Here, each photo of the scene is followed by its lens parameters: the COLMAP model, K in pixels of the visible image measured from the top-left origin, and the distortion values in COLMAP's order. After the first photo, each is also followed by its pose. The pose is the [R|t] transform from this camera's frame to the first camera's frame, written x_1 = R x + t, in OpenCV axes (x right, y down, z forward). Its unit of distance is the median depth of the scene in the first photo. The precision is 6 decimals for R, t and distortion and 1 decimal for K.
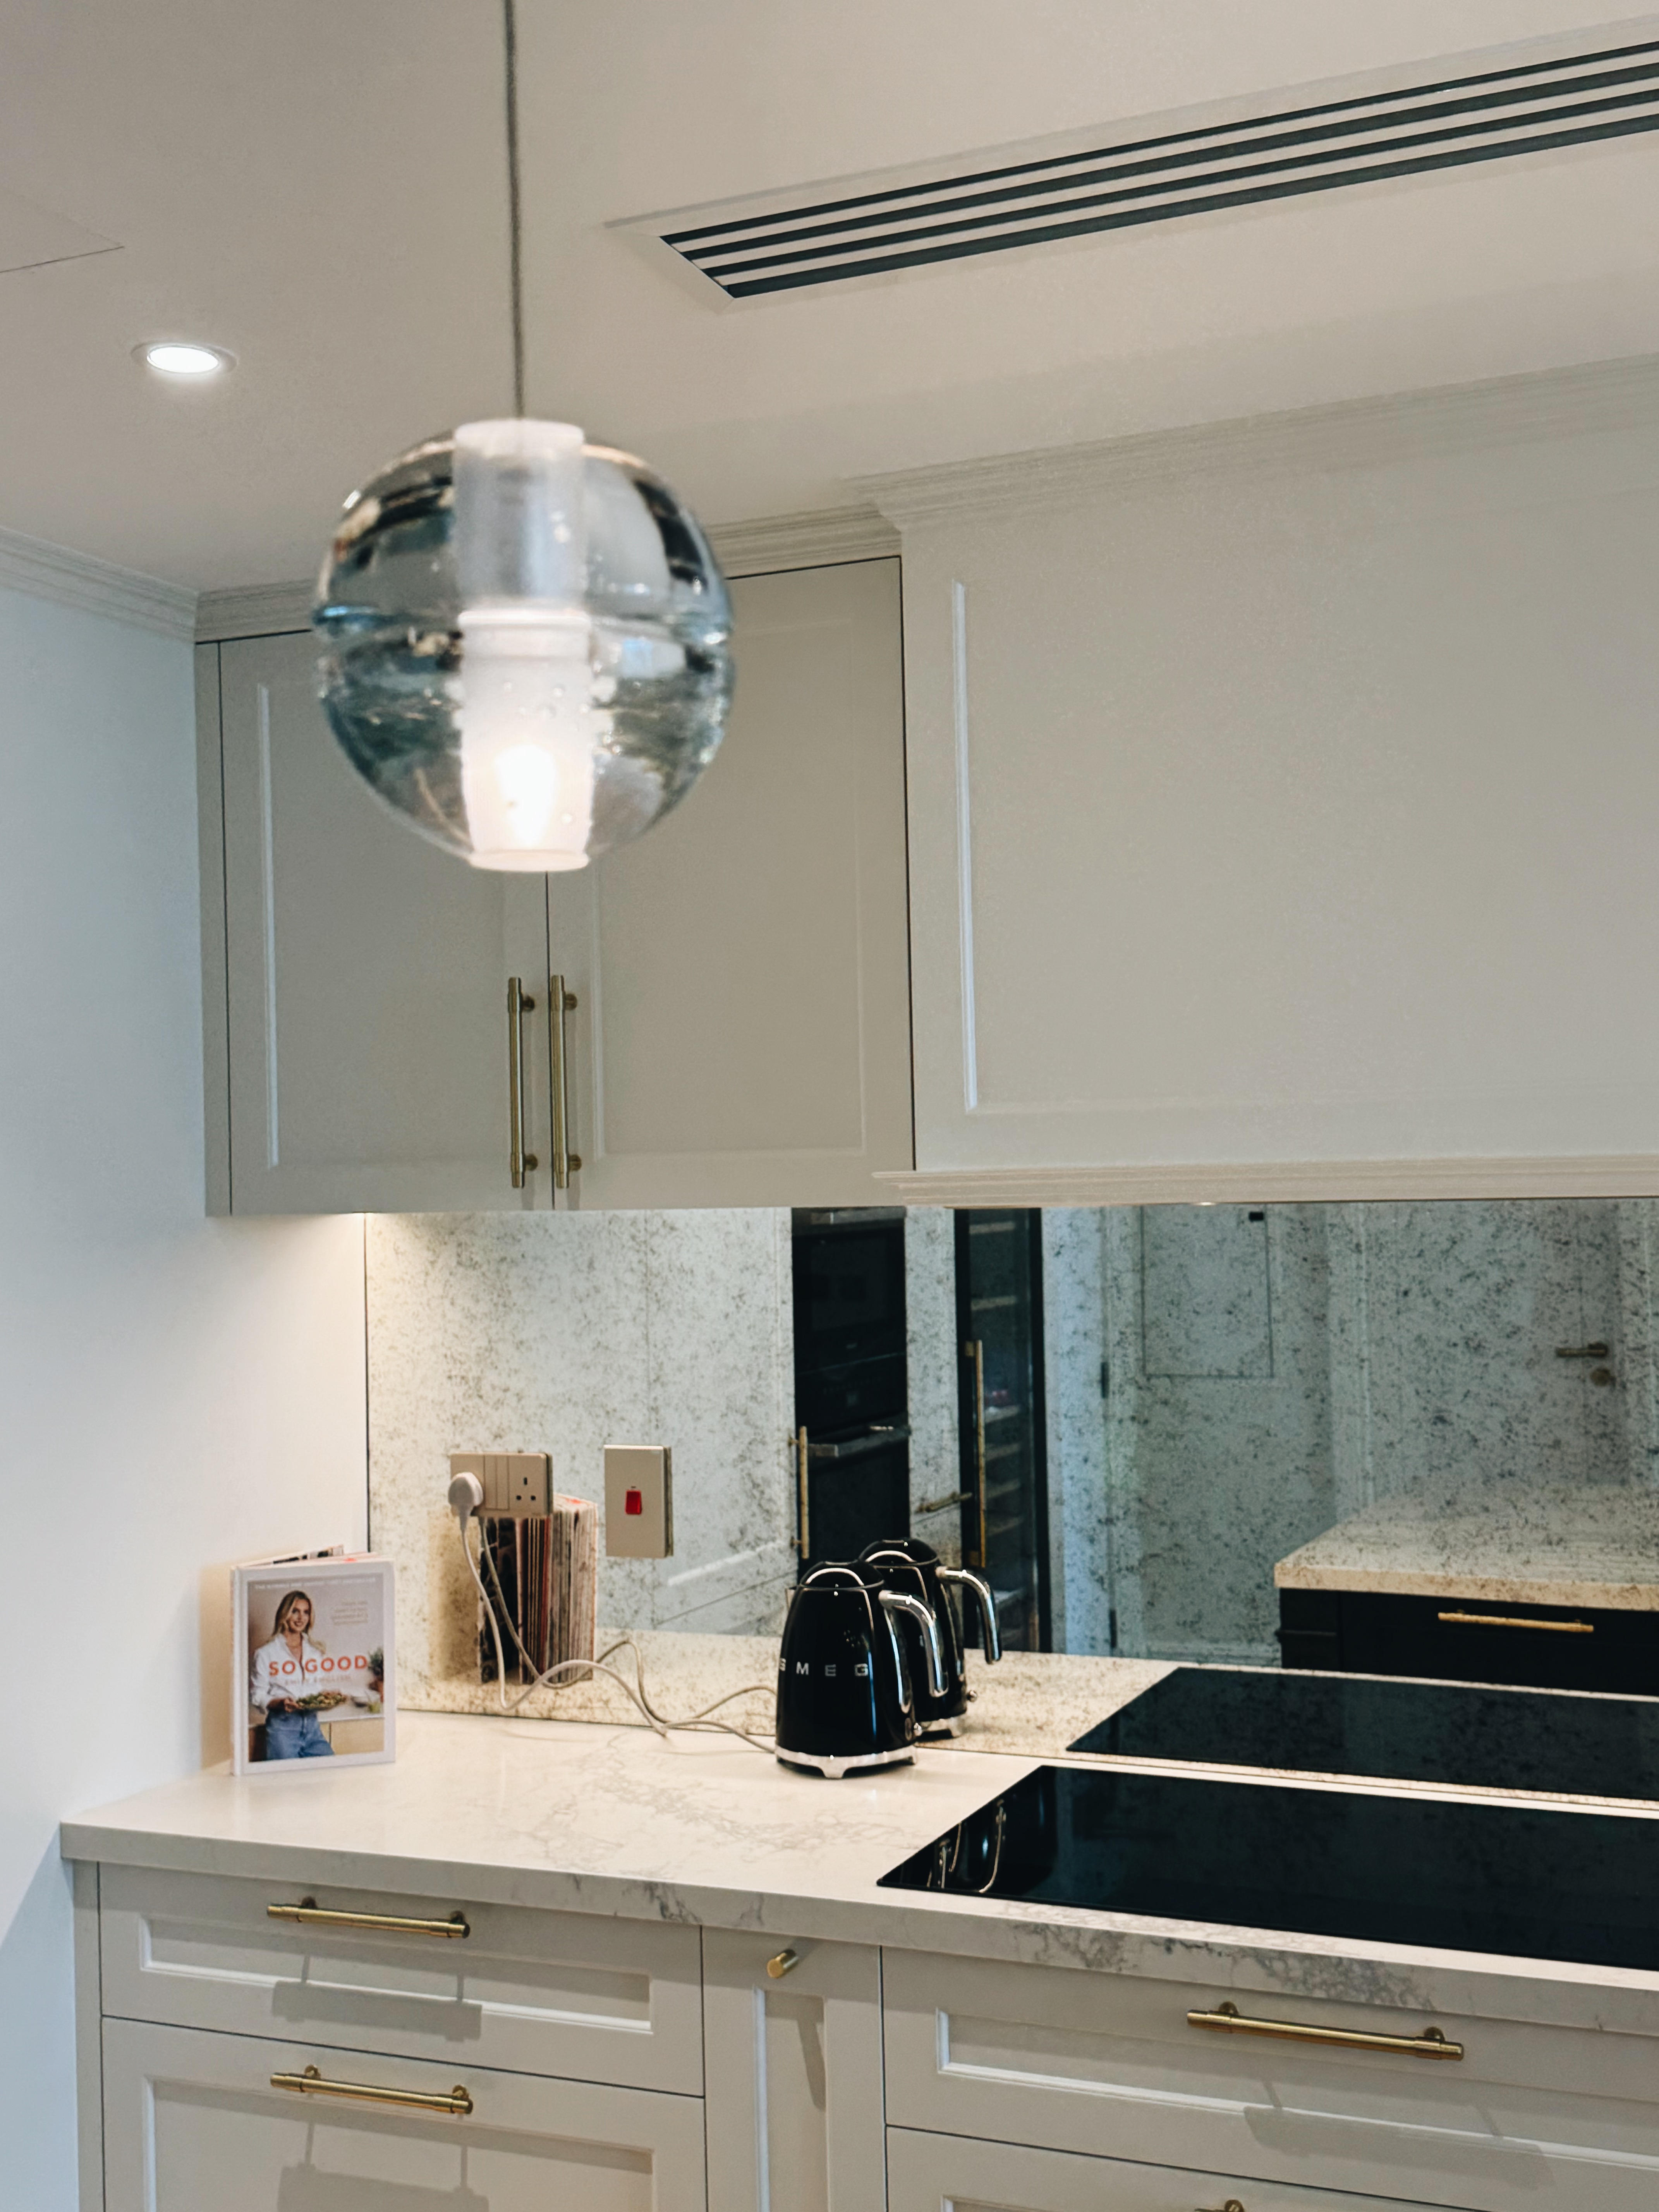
lens RADIAL K [[2498.4, 0, 828.4], [0, 2498.4, 1107.5], [0, 0, 1]] dist [0.086248, 0.000000]
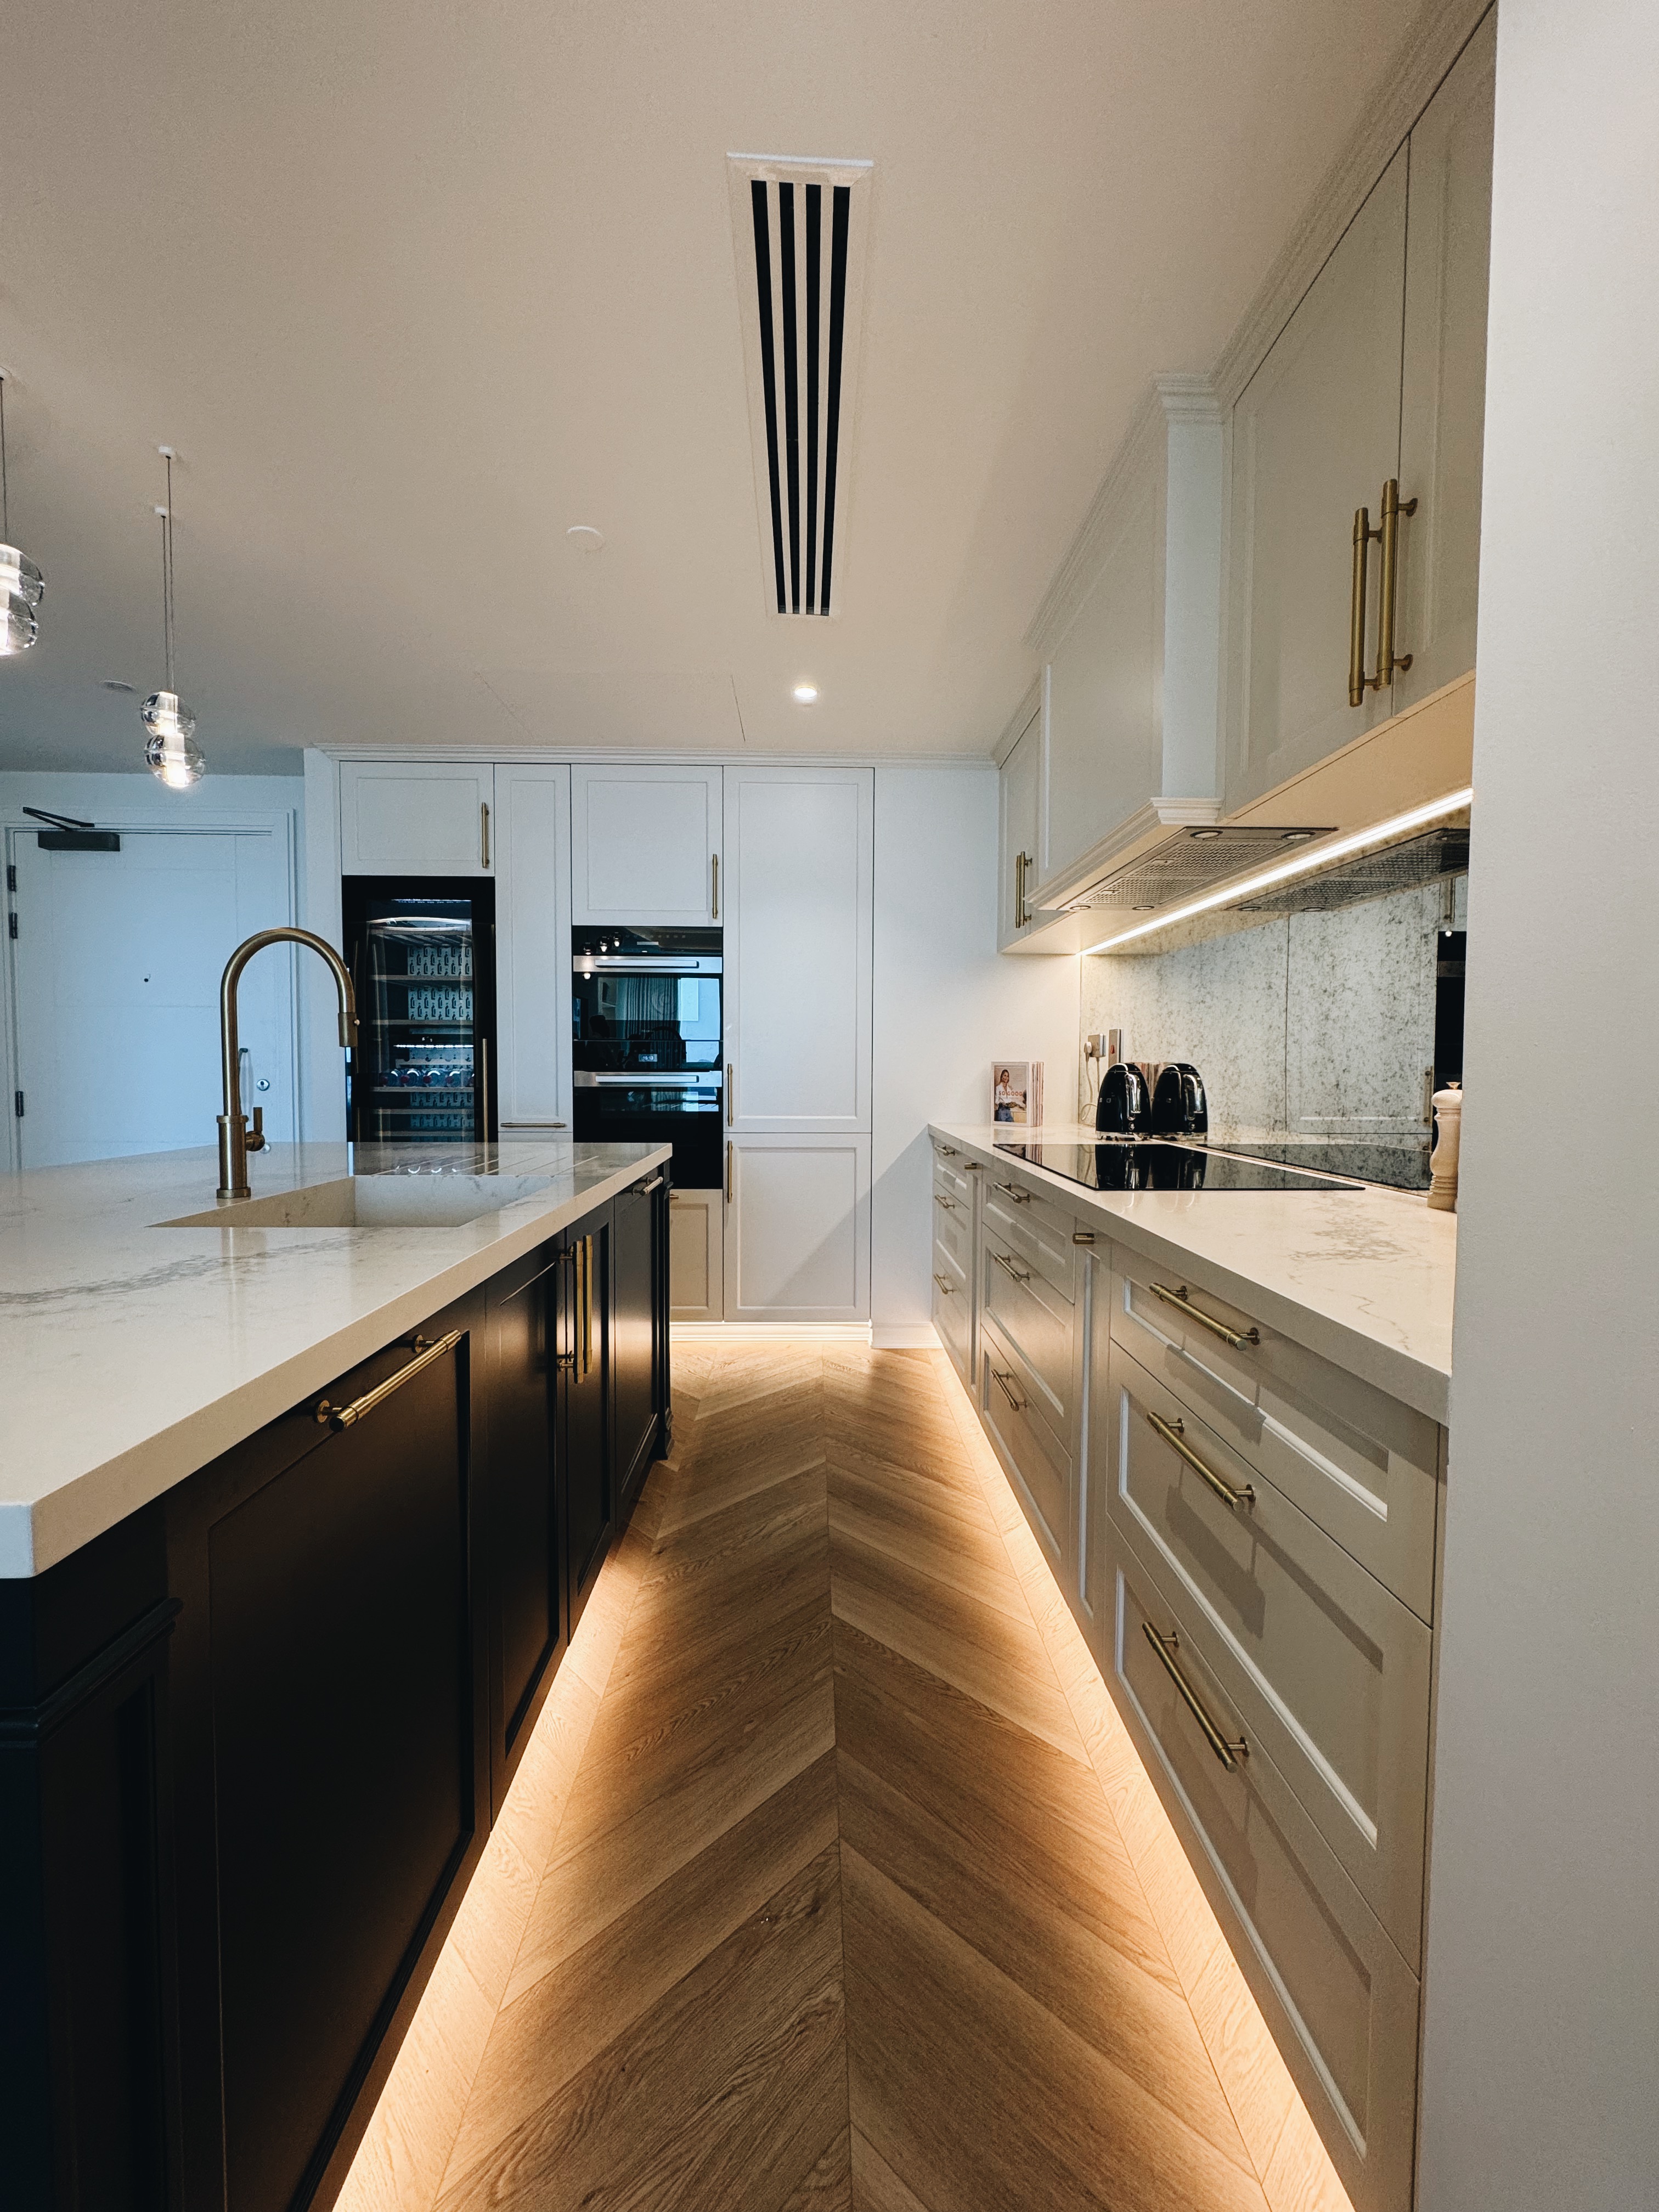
lens RADIAL K [[889.3, 0, 829.3], [0, 889.3, 1103.9], [0, 0, 1]] dist [-0.000154, 0.000109]
pose [[0.423132, 0.063471, -0.903842, 0.752303], [0.008293, 0.997230, 0.073911, 0.161785], [0.906030, -0.038770, 0.421433, 0.353459]]
